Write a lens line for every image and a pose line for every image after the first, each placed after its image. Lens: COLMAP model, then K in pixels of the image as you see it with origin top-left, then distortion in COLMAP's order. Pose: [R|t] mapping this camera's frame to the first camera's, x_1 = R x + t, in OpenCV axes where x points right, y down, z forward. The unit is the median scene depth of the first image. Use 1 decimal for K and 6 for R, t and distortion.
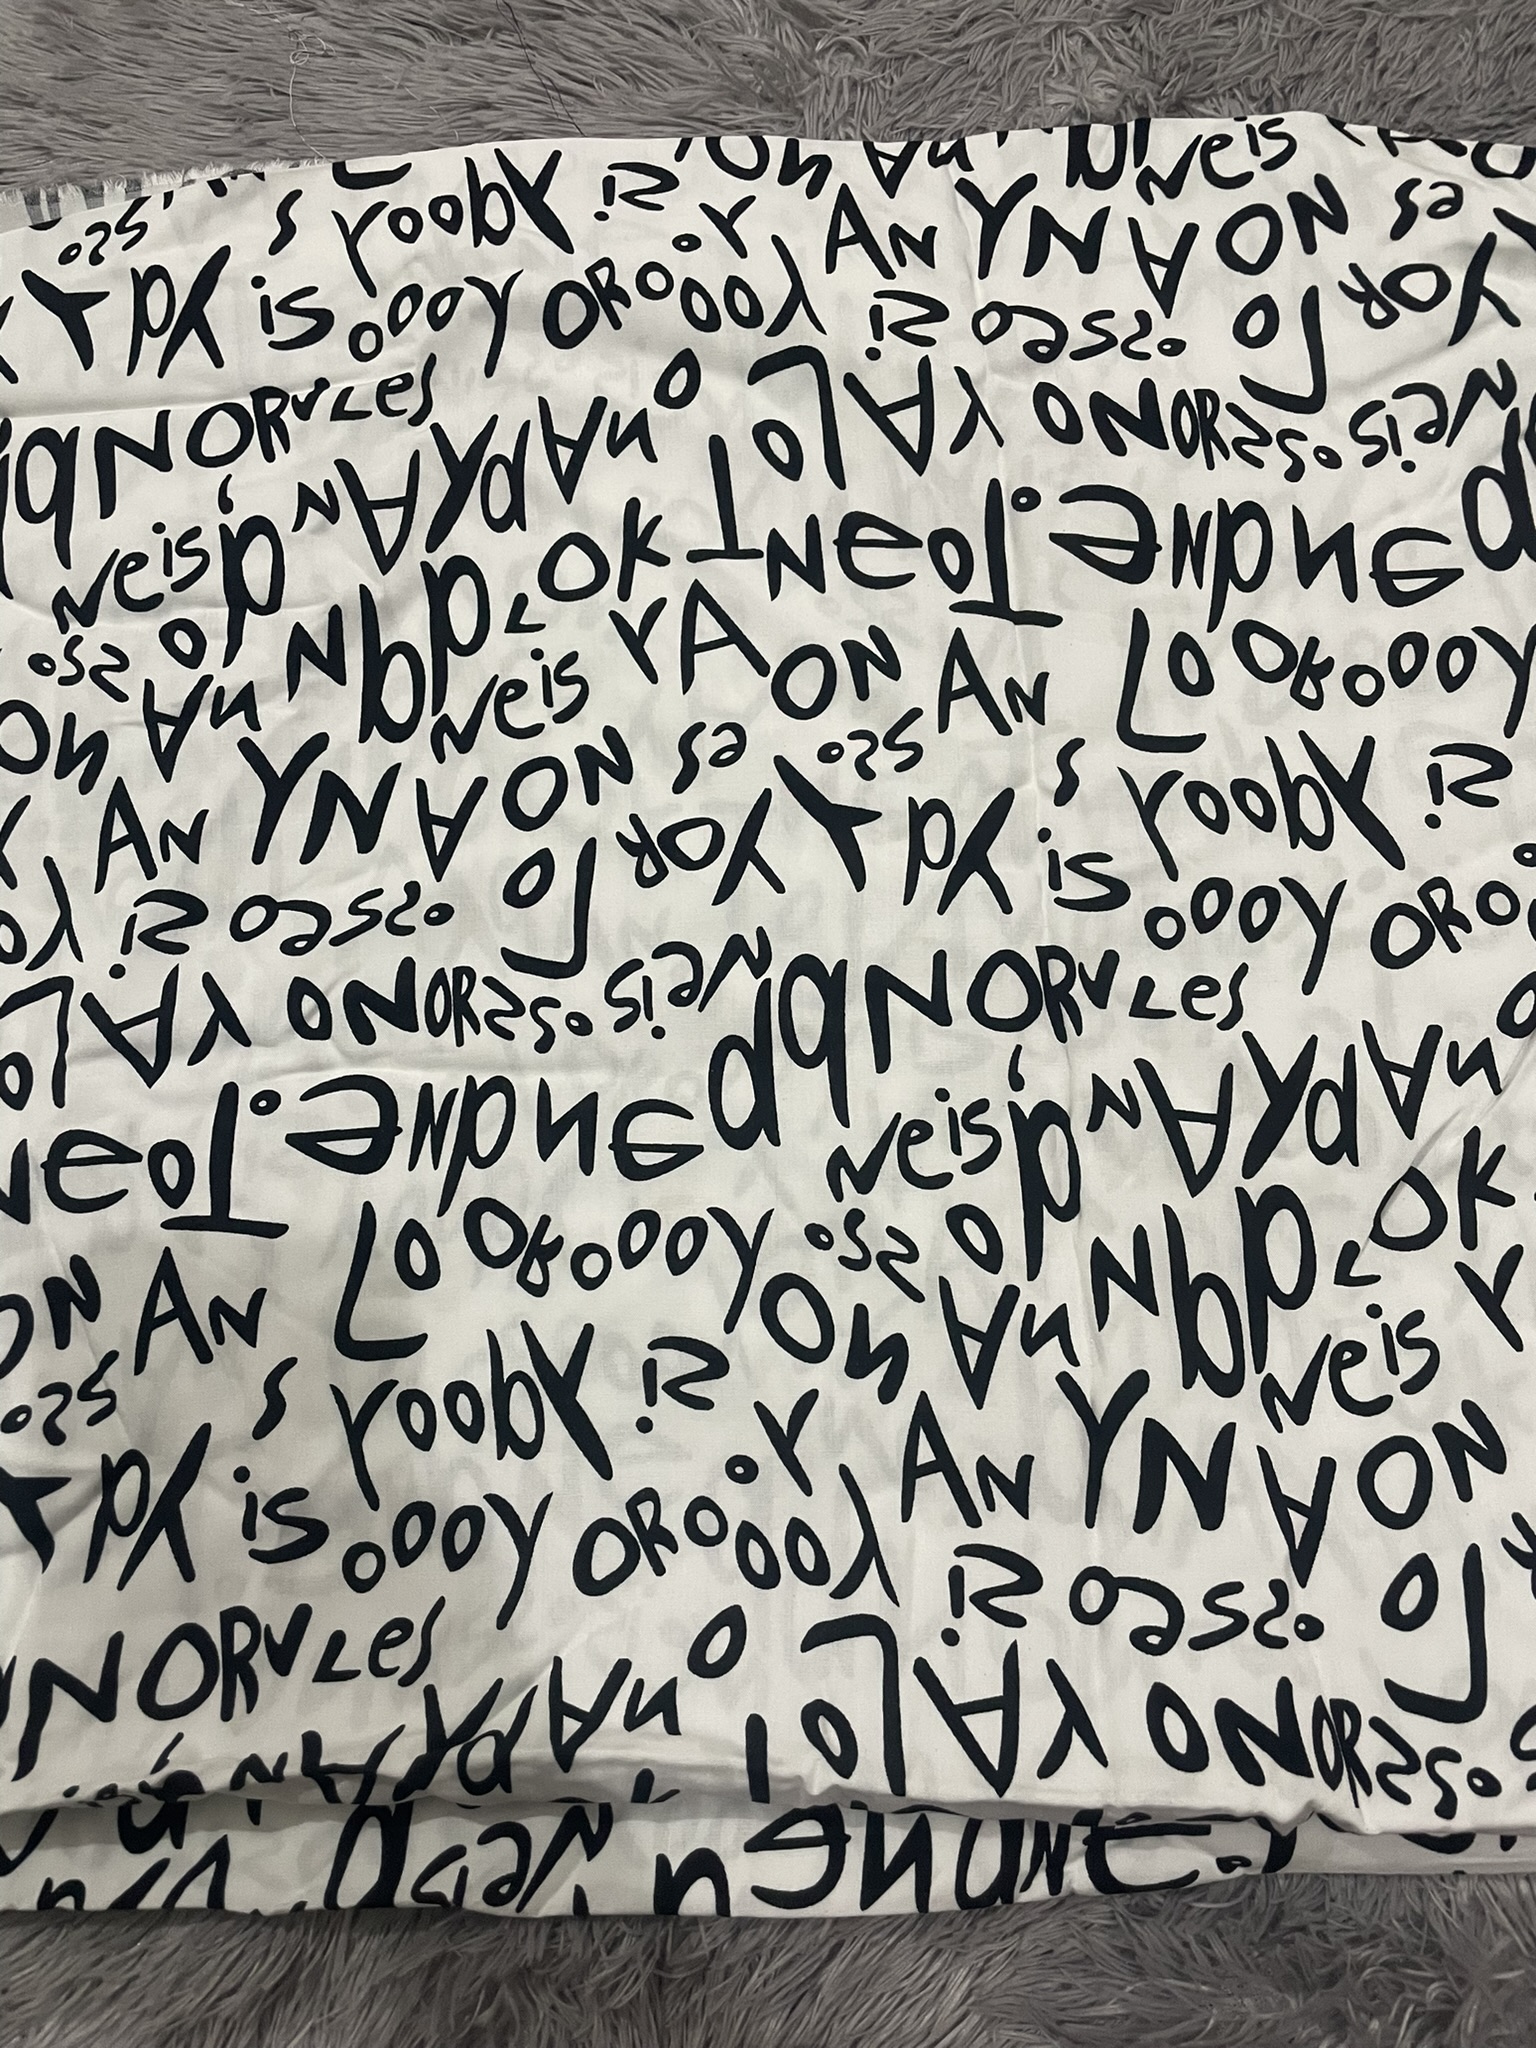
lens RADIAL K [[1546.5, 0, 768.0], [0, 1546.5, 1024.0], [0, 0, 1]] dist [0.087408, -0.084080]
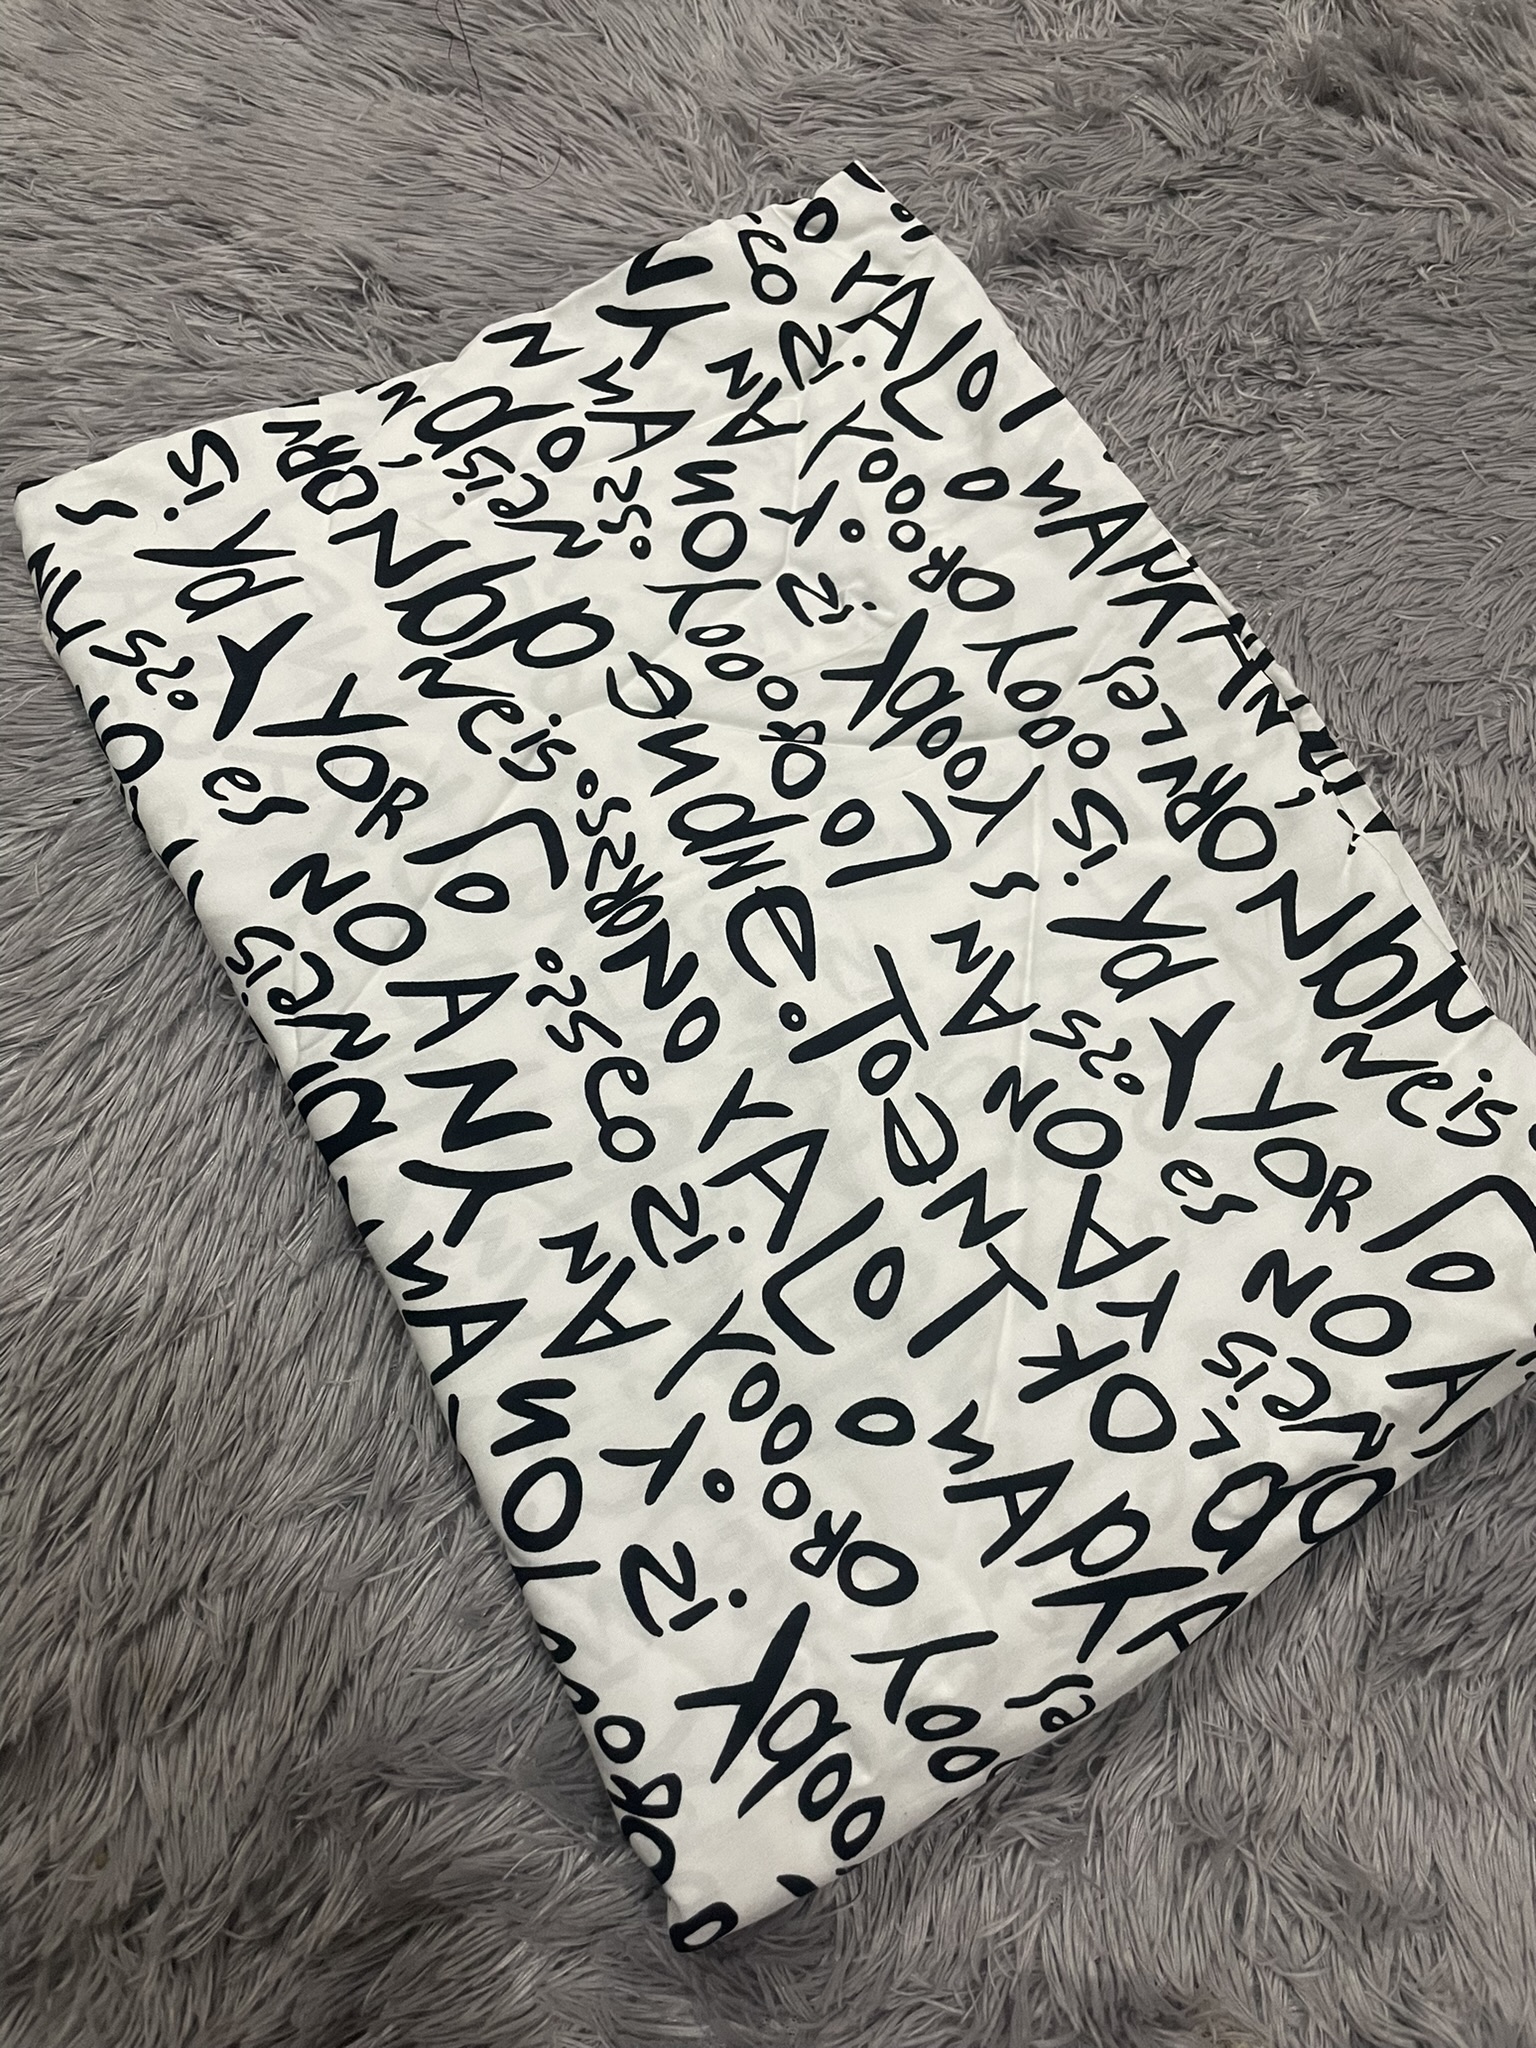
lens RADIAL K [[1546.5, 0, 768.0], [0, 1546.5, 1024.0], [0, 0, 1]] dist [0.087408, -0.084080]
pose [[-0.490940, -0.840276, 0.230029, -0.039950], [0.804683, -0.336182, 0.489353, -0.800901], [-0.333860, 0.425344, 0.841202, 0.230345]]
